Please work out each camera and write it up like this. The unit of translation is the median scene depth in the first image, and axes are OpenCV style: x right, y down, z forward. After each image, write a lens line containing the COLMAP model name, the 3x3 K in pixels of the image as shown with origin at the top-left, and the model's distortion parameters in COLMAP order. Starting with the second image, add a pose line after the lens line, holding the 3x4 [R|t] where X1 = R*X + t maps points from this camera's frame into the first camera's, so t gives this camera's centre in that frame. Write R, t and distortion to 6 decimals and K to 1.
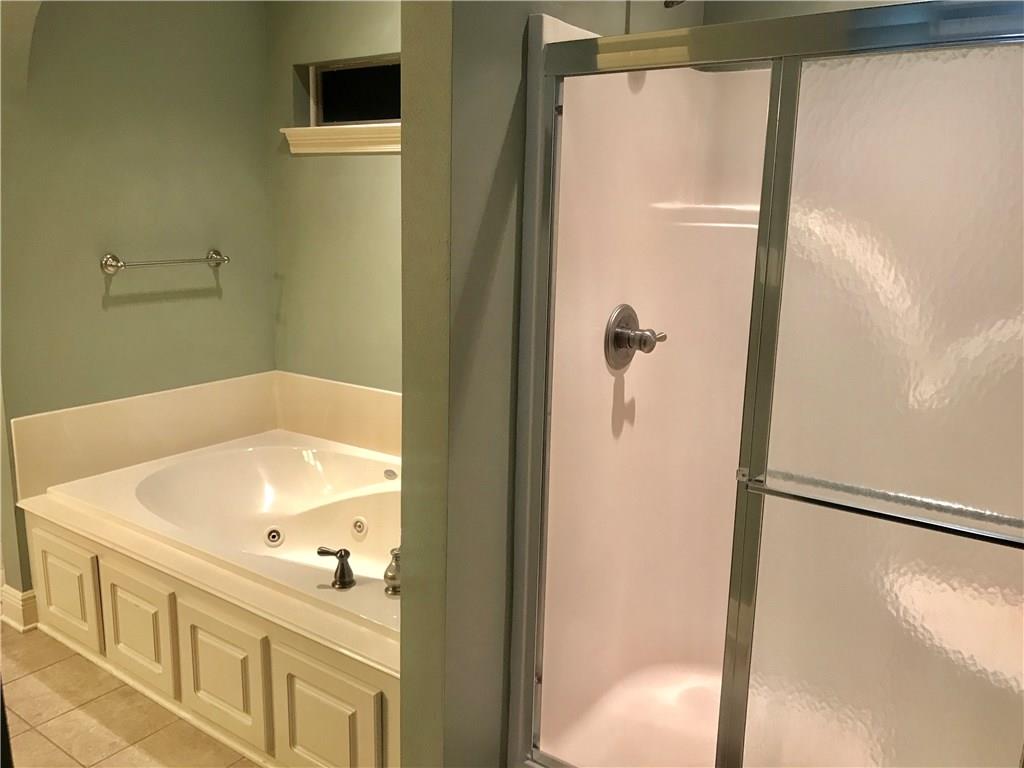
lens RADIAL K [[843.5, 0, 512.1], [0, 843.5, 383.5], [0, 0, 1]] dist [0.032359, -0.030967]
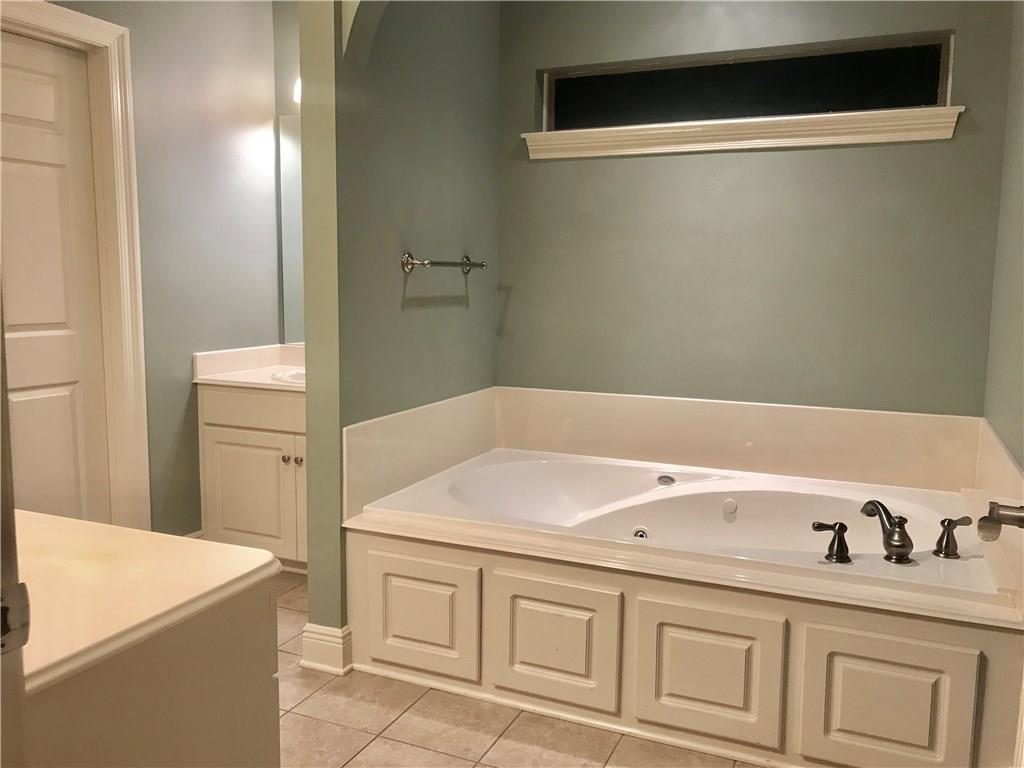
lens RADIAL K [[843.5, 0, 509.9], [0, 843.5, 386.8], [0, 0, 1]] dist [0.032359, -0.030967]
pose [[0.977386, -0.034574, 0.208617, -0.555600], [0.051211, 0.995877, -0.074880, 0.068507], [-0.205168, 0.083871, 0.975127, 0.086985]]
